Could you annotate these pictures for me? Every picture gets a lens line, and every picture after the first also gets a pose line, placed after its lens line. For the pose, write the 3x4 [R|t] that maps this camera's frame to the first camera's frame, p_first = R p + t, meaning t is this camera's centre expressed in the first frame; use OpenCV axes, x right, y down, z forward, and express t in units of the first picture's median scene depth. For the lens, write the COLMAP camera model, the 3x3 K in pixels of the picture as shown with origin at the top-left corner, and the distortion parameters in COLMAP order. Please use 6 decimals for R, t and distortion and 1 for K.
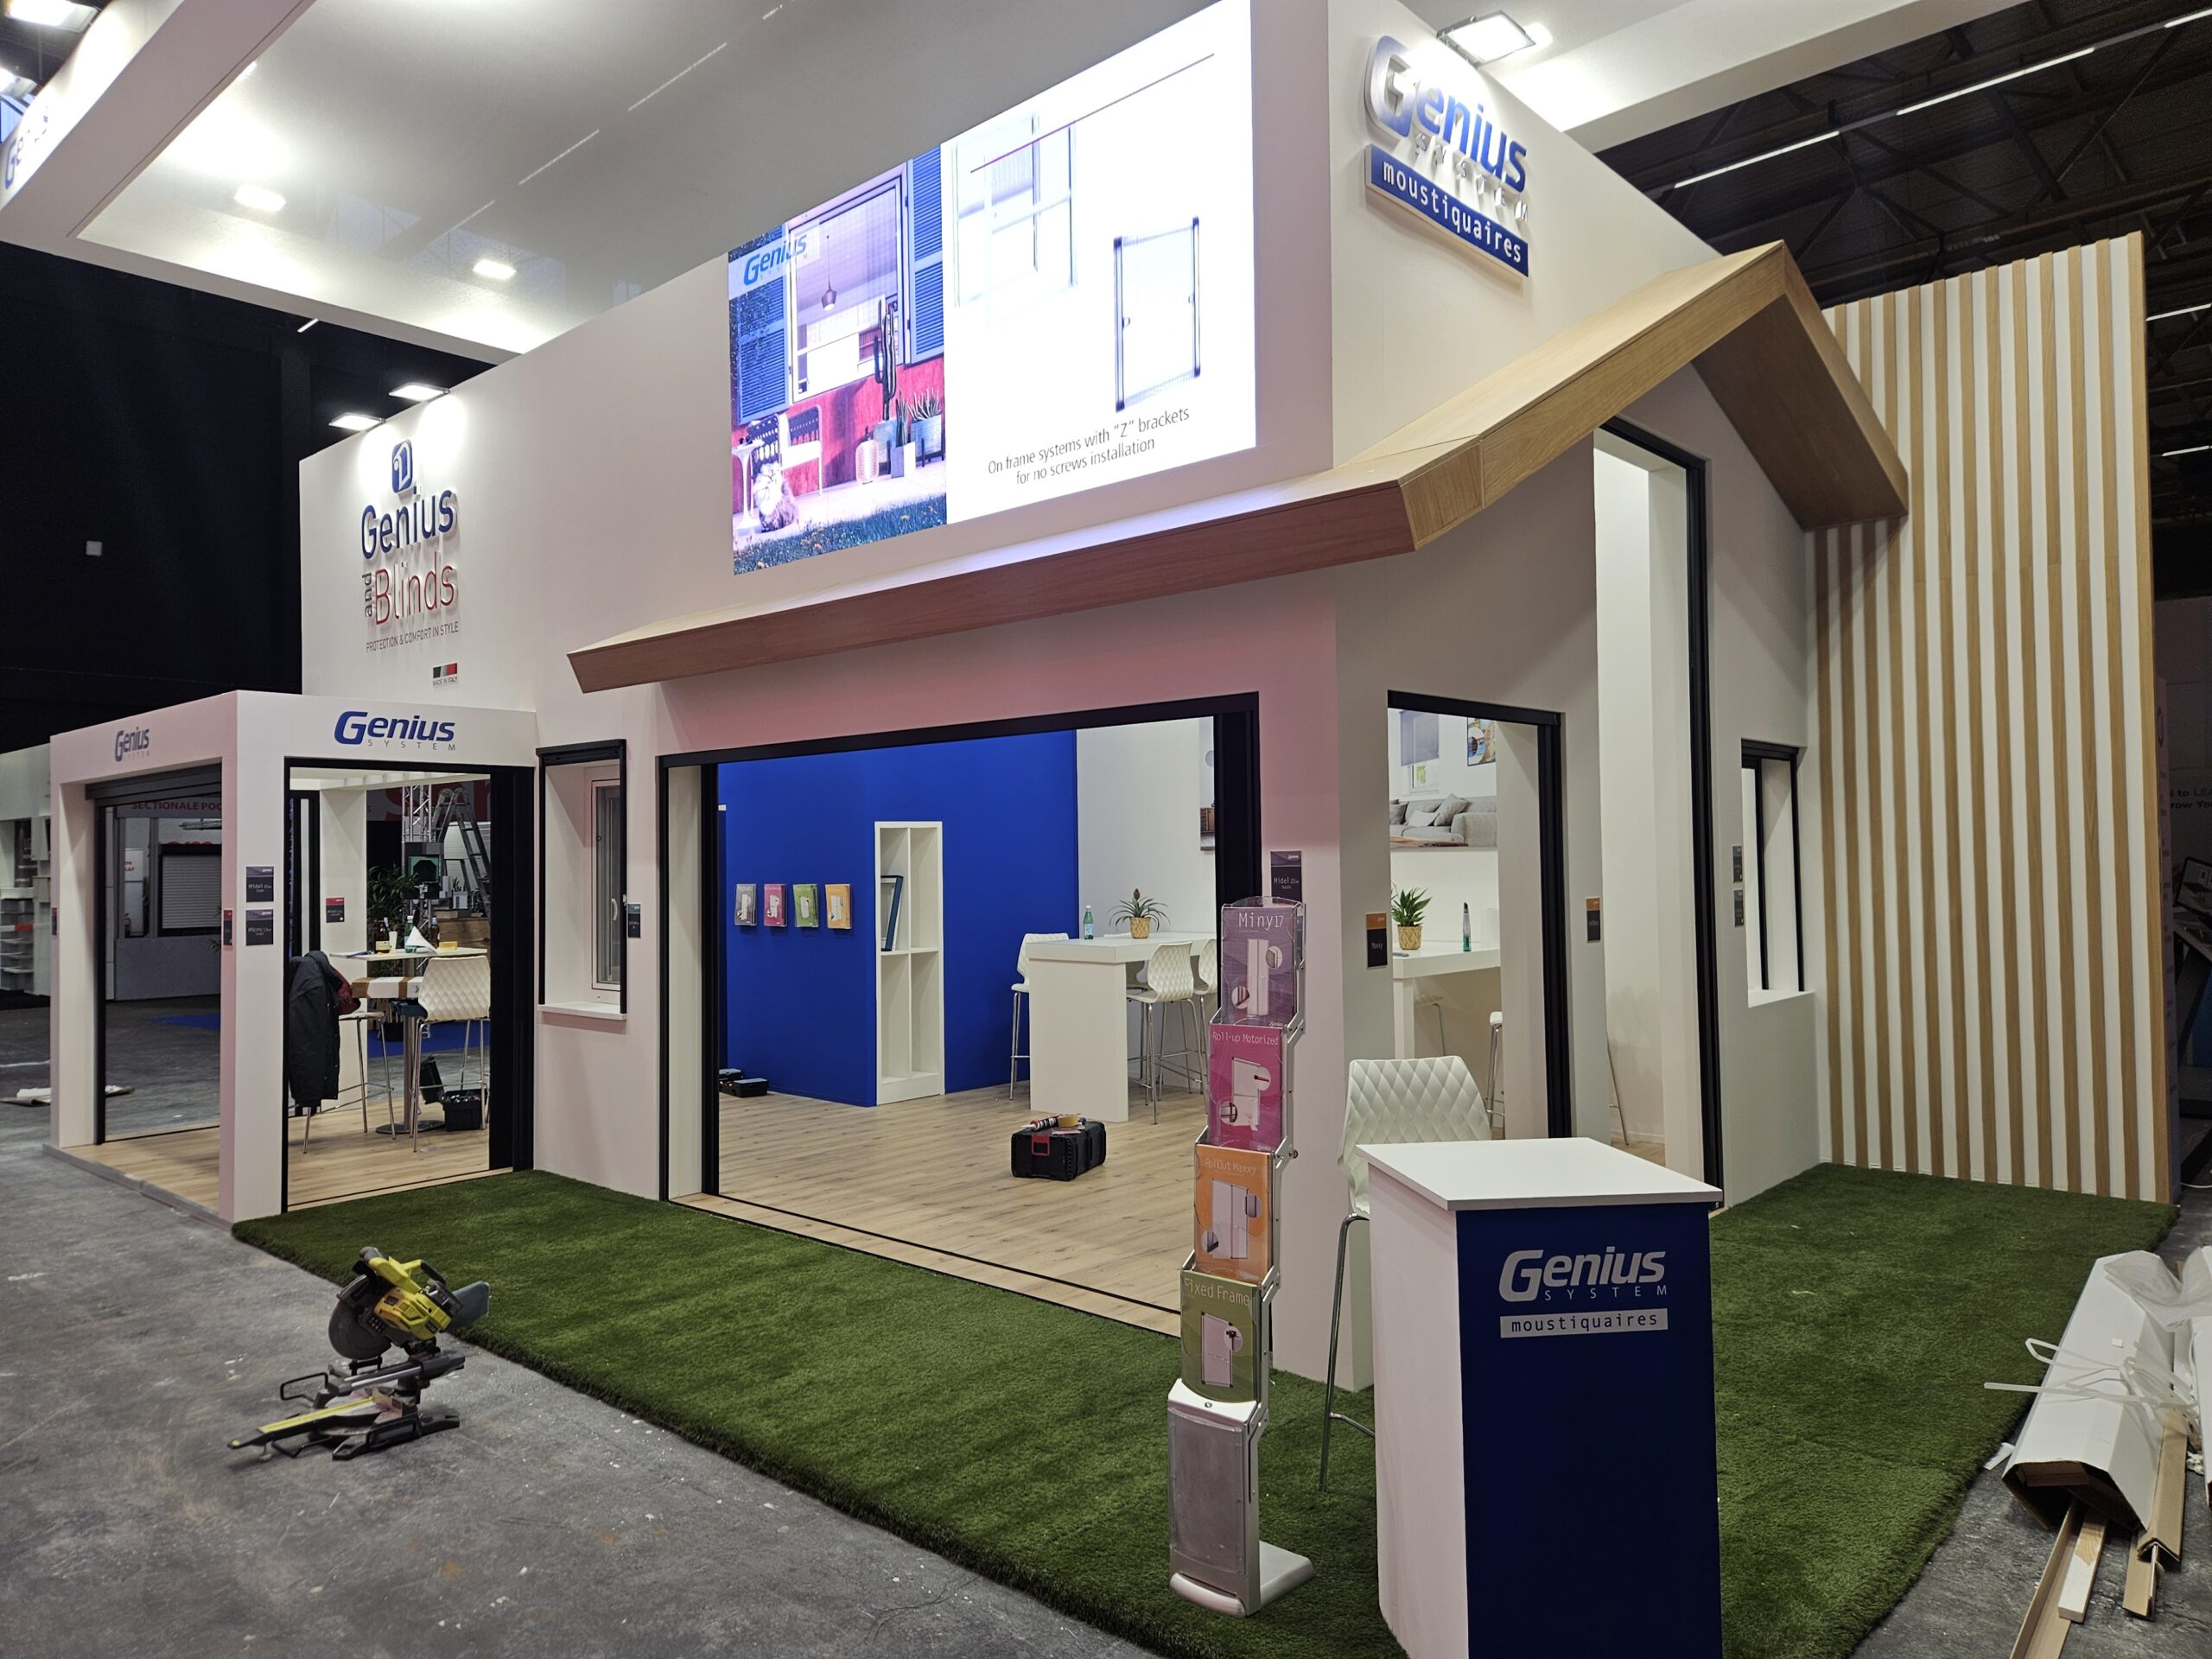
lens RADIAL K [[1474.7, 0, 1079.0], [0, 1474.7, 821.0], [0, 0, 1]] dist [0.071442, -0.046157]
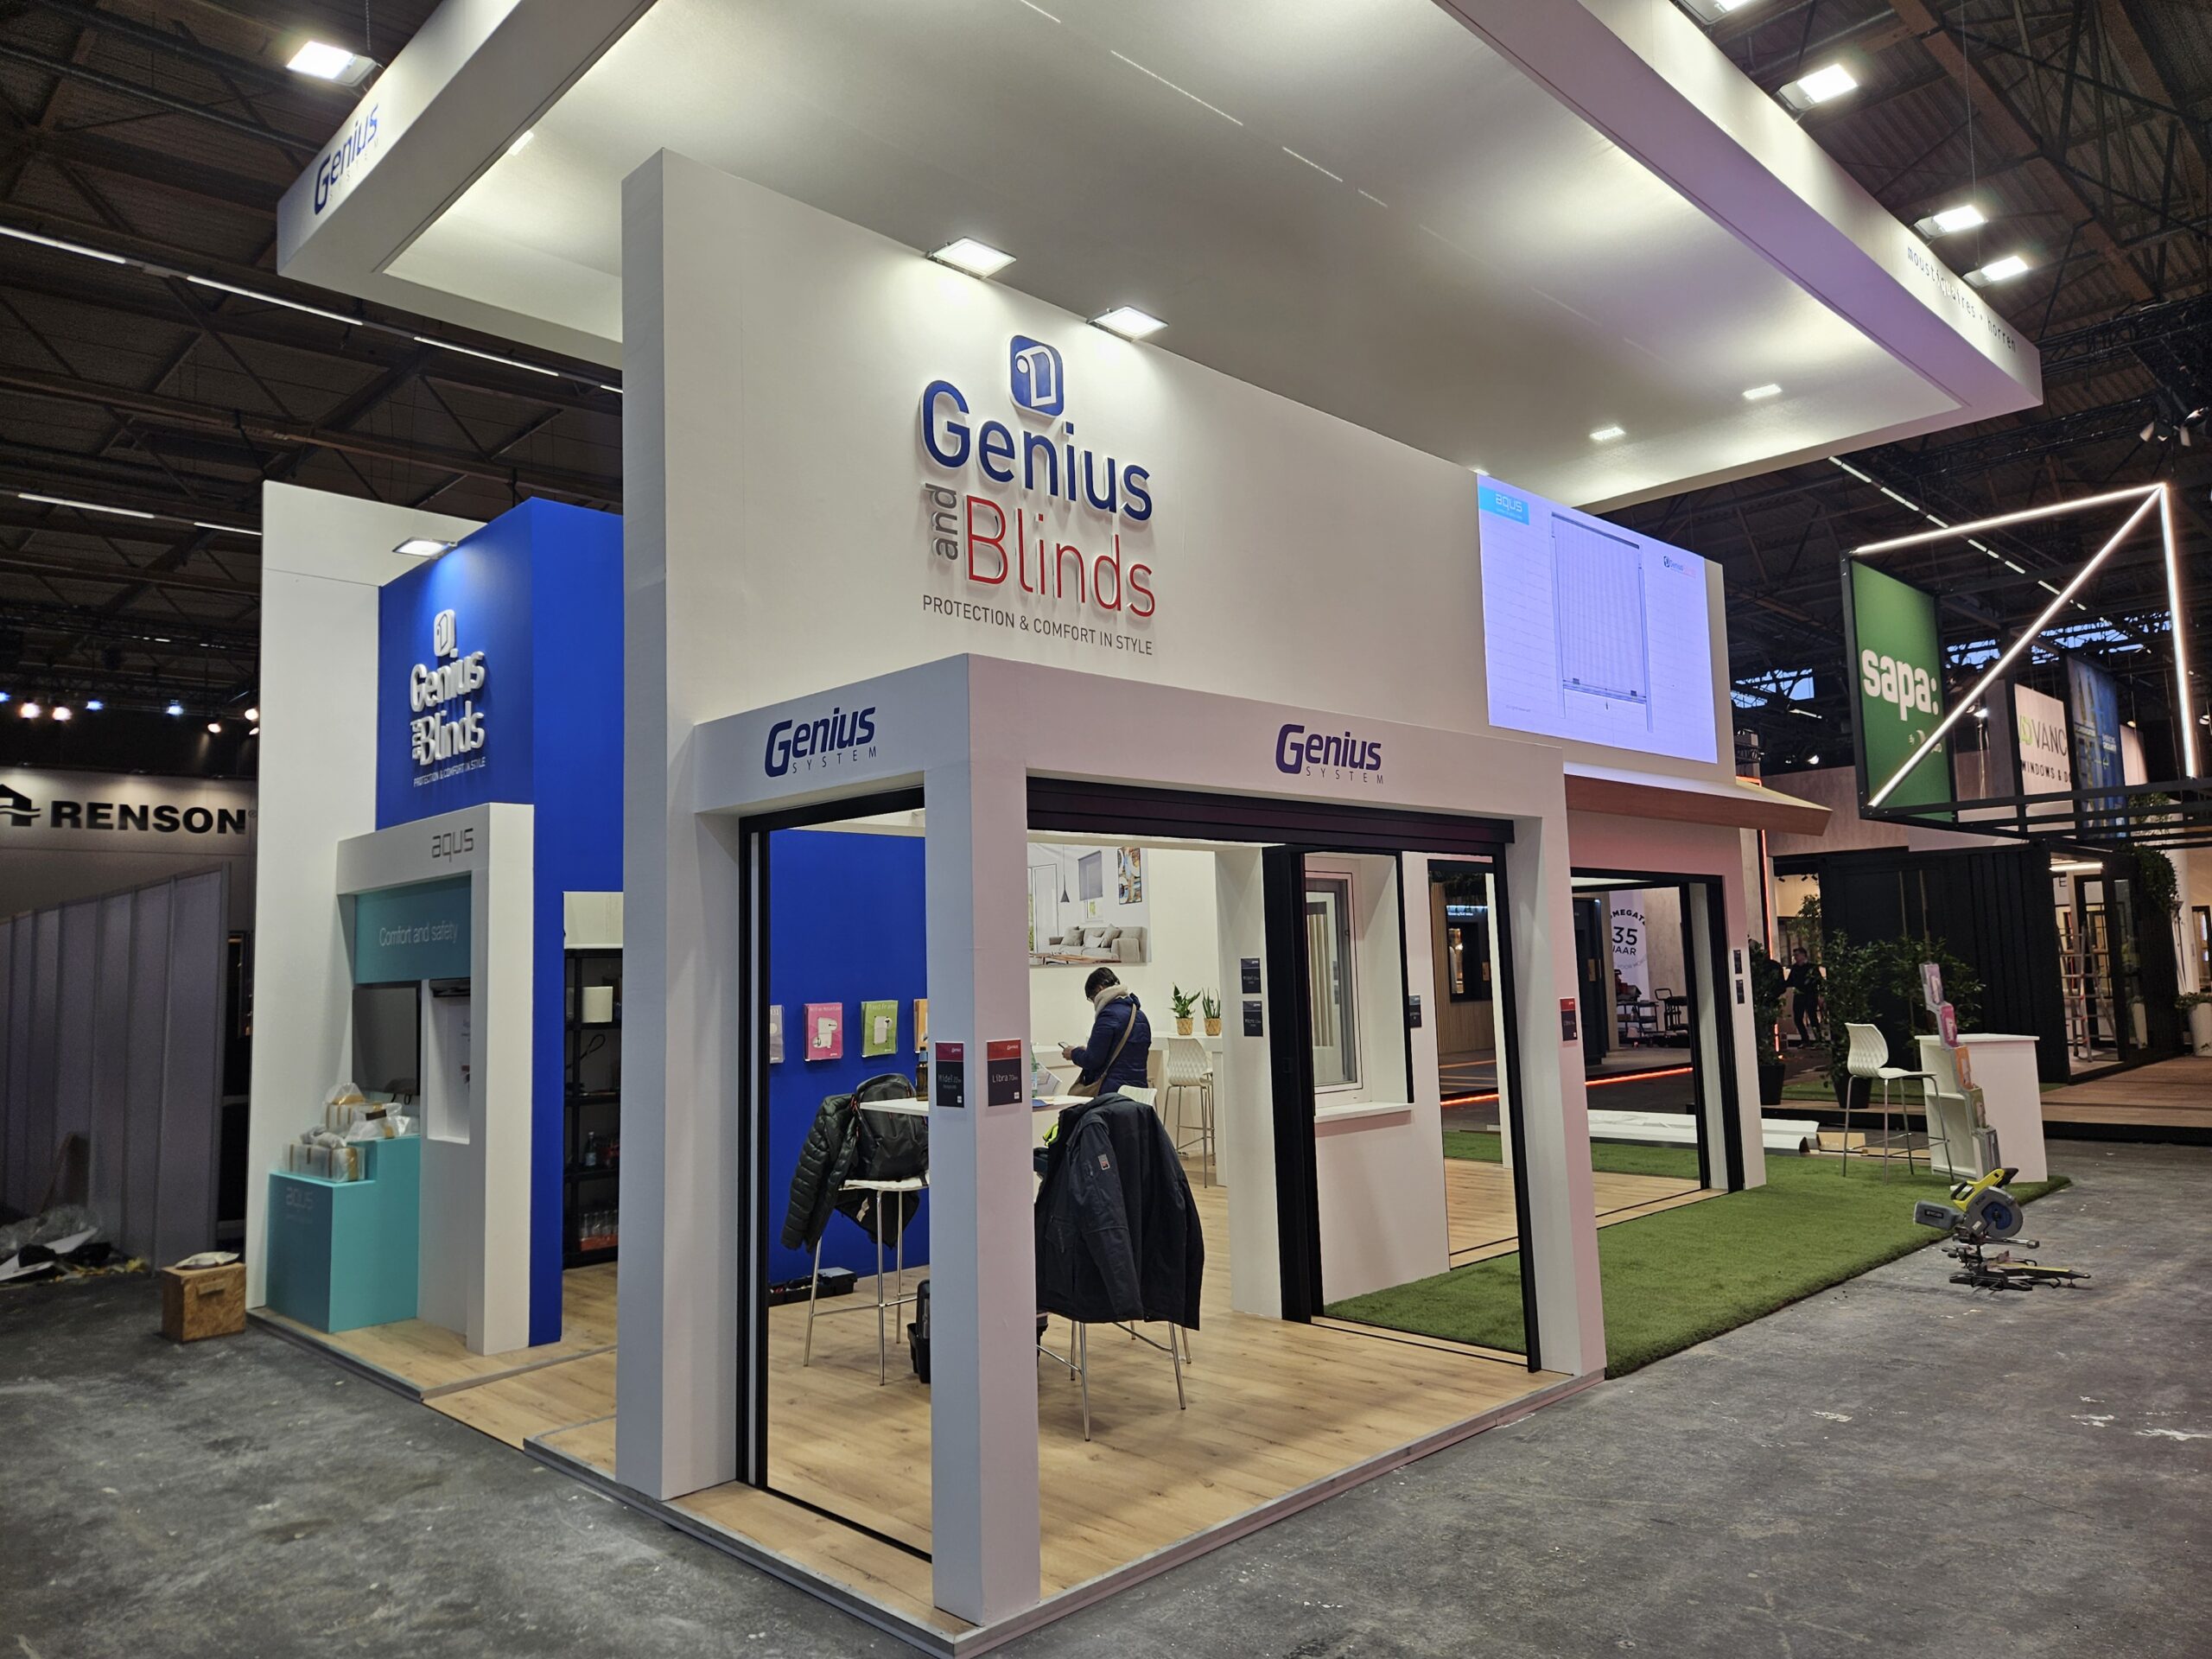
lens RADIAL K [[1475.8, 0, 1099.3], [0, 1475.8, 837.0], [0, 0, 1]] dist [0.082603, -0.072716]
pose [[0.052583, 0.102530, 0.993339, -1.374315], [0.001744, 0.994704, -0.102764, 0.051678], [-0.998615, 0.007136, 0.052125, 1.171667]]
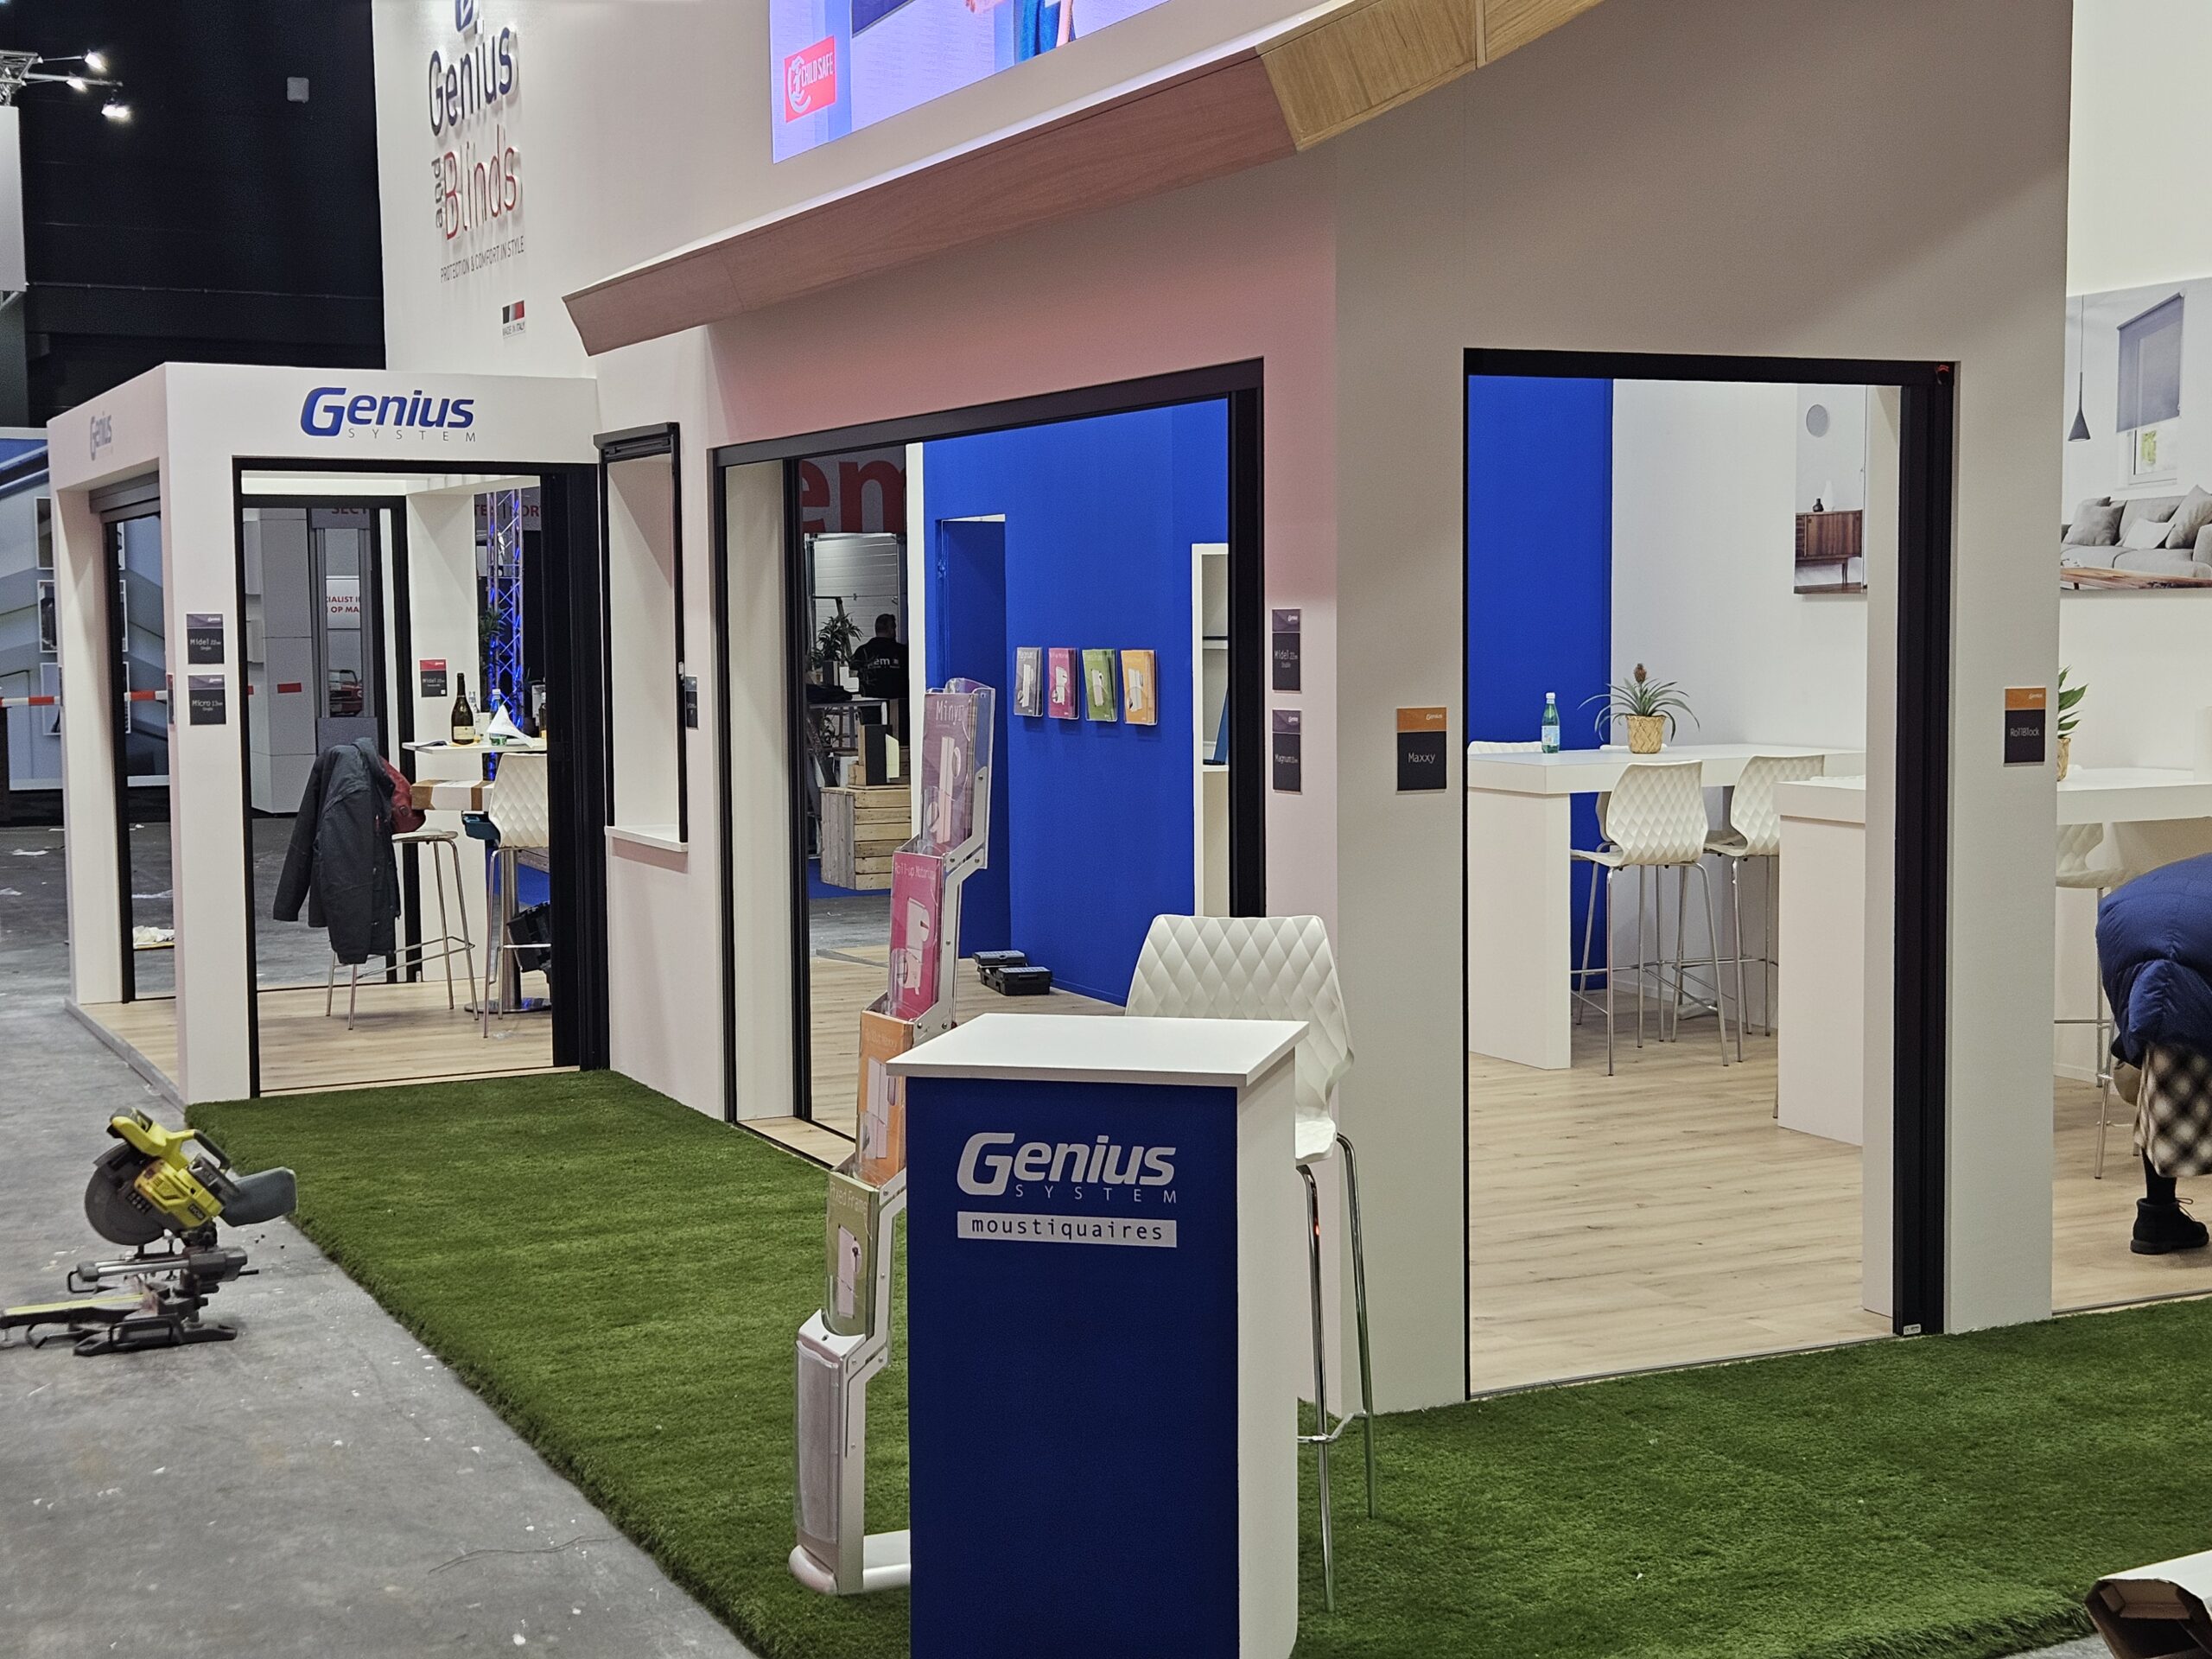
lens RADIAL K [[2937.2, 0, 1092.9], [0, 2937.2, 824.3], [0, 0, 1]] dist [0.105666, -0.071956]
pose [[0.932365, 0.032196, -0.360082, 0.337242], [0.005213, 0.994726, 0.102438, -0.011582], [0.361481, -0.097387, 0.927280, -0.148762]]
